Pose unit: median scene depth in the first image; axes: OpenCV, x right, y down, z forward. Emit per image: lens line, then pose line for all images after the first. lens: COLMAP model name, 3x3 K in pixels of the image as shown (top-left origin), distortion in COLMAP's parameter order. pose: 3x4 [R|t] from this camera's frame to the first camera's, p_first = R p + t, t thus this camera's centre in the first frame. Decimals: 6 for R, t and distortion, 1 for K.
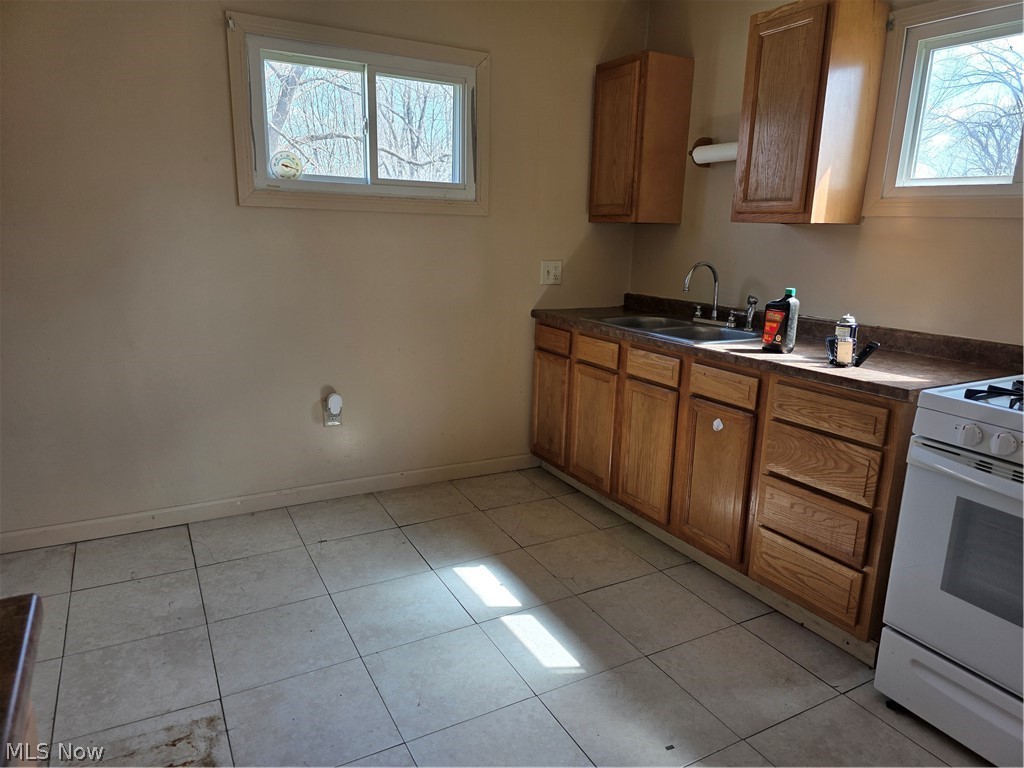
lens RADIAL K [[668.7, 0, 512.0], [0, 668.7, 384.0], [0, 0, 1]] dist [0.083543, -0.063591]
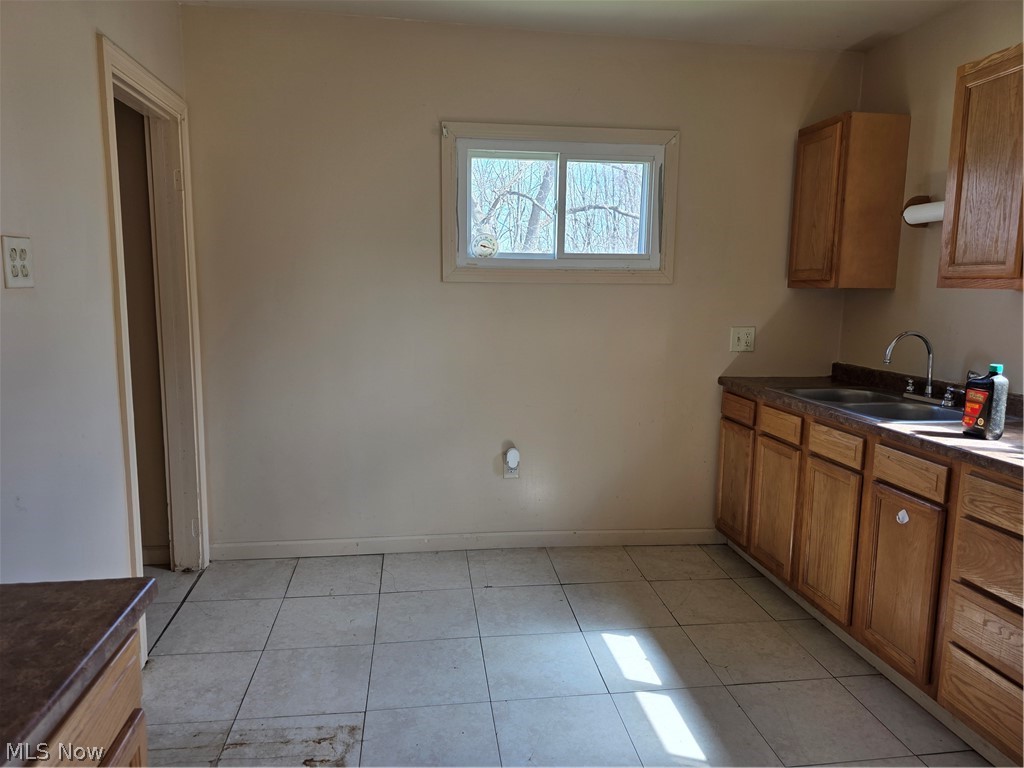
lens RADIAL K [[668.7, 0, 512.0], [0, 668.7, 384.0], [0, 0, 1]] dist [0.083543, -0.063591]
pose [[0.937214, 0.037772, -0.346704, 0.115881], [-0.069563, 0.994388, -0.079709, -0.003988], [0.341748, 0.098822, 0.934582, -0.015560]]
